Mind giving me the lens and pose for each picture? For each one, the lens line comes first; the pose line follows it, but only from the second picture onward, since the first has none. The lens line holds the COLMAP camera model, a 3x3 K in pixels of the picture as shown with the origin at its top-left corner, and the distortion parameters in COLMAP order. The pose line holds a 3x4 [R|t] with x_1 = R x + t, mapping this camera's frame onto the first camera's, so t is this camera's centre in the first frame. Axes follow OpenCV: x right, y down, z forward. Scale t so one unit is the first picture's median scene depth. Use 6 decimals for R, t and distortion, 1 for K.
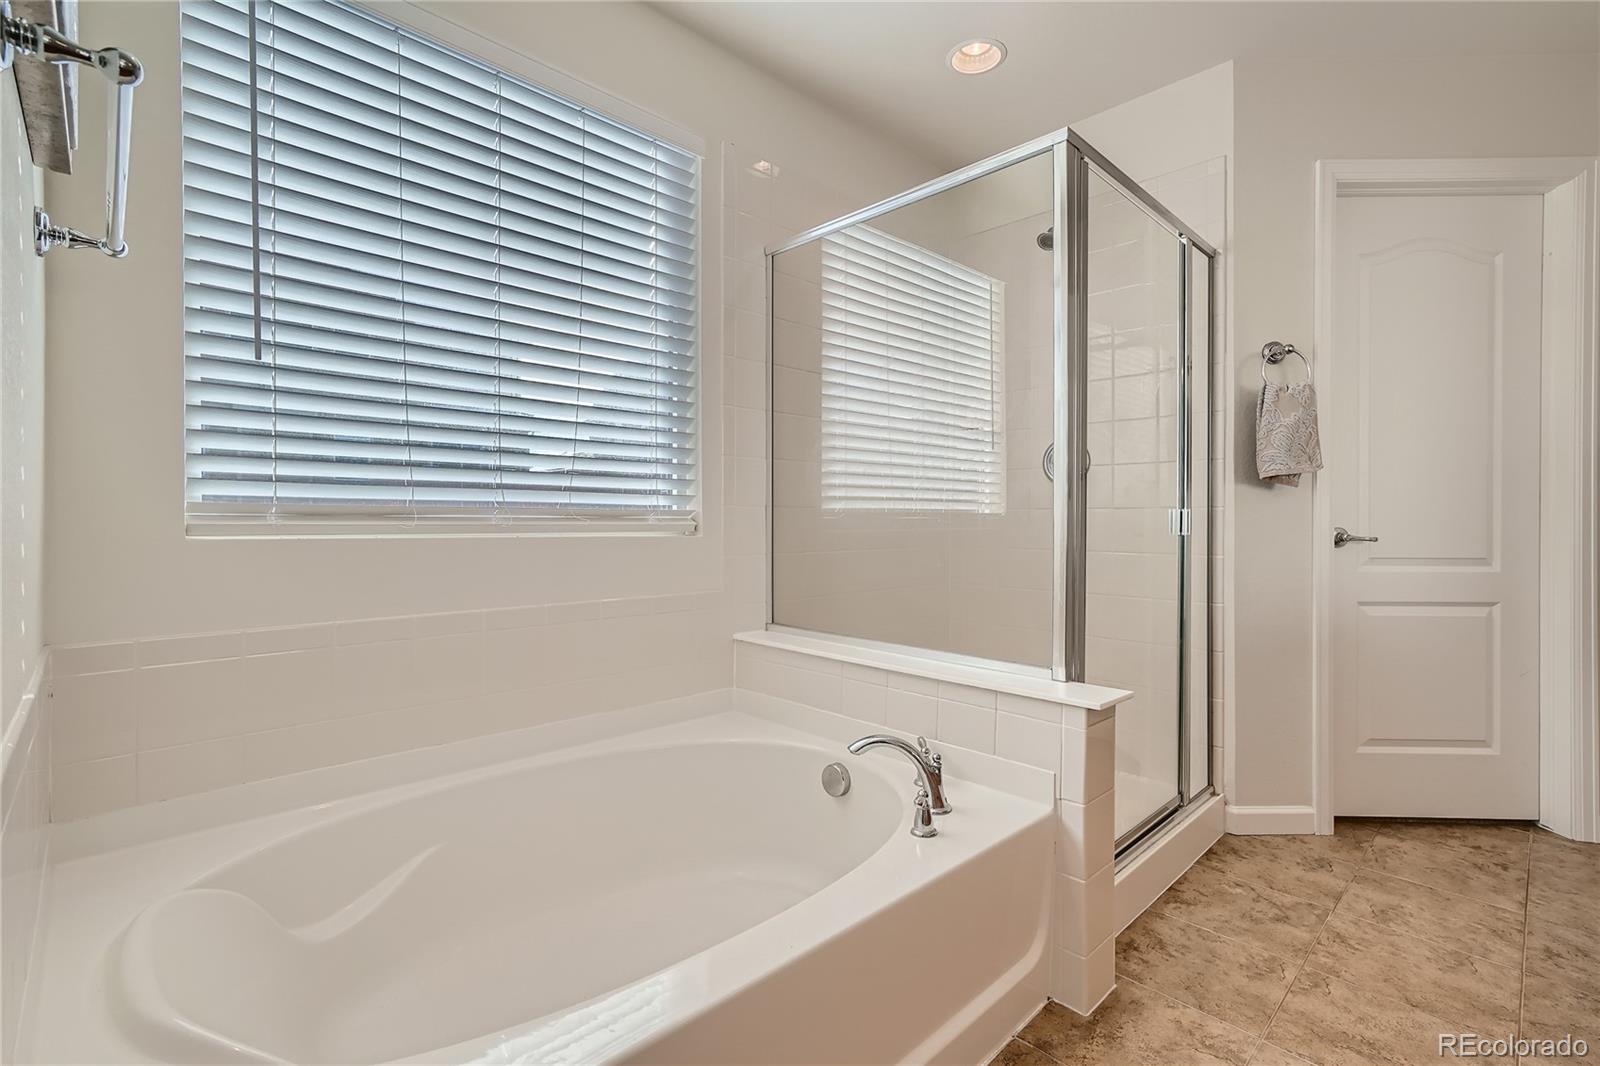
lens RADIAL K [[742.2, 0, 808.0], [0, 742.2, 528.1], [0, 0, 1]] dist [-0.012601, 0.013156]
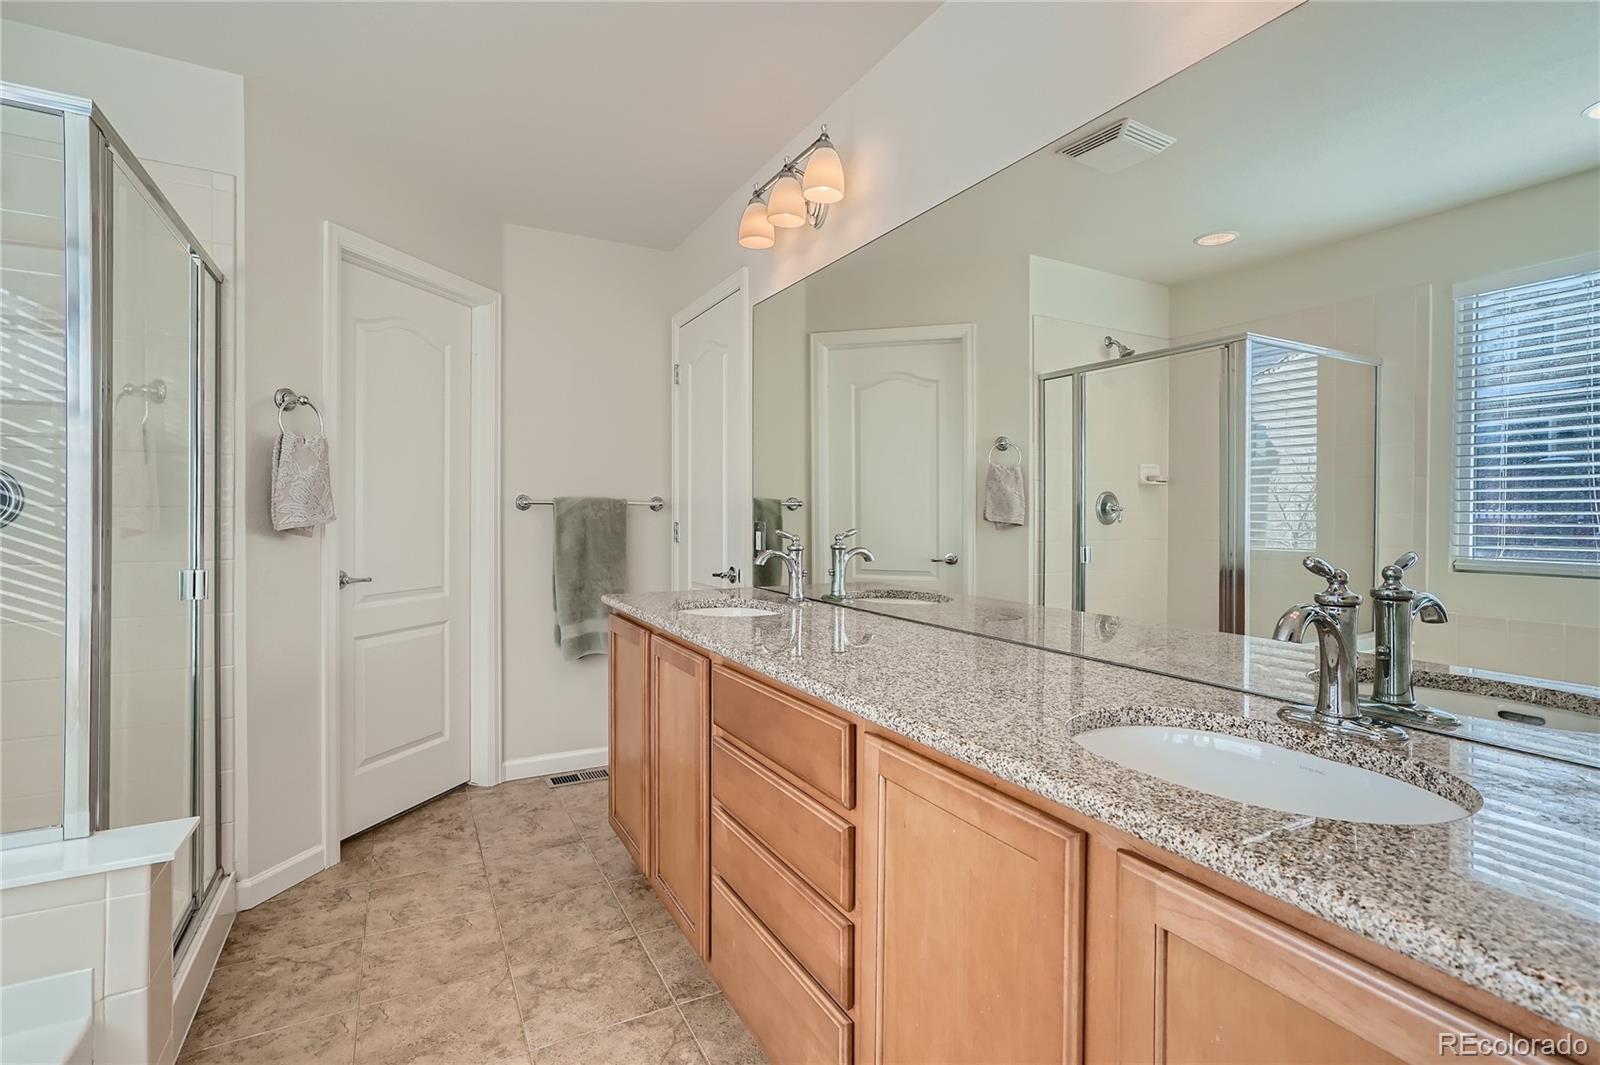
lens RADIAL K [[742.2, 0, 808.0], [0, 742.2, 527.6], [0, 0, 1]] dist [-0.012601, 0.013156]
pose [[0.276512, -0.012854, 0.960924, -0.129486], [-0.005384, 0.999874, 0.014925, -0.091616], [-0.960995, -0.009301, 0.276408, 0.067970]]
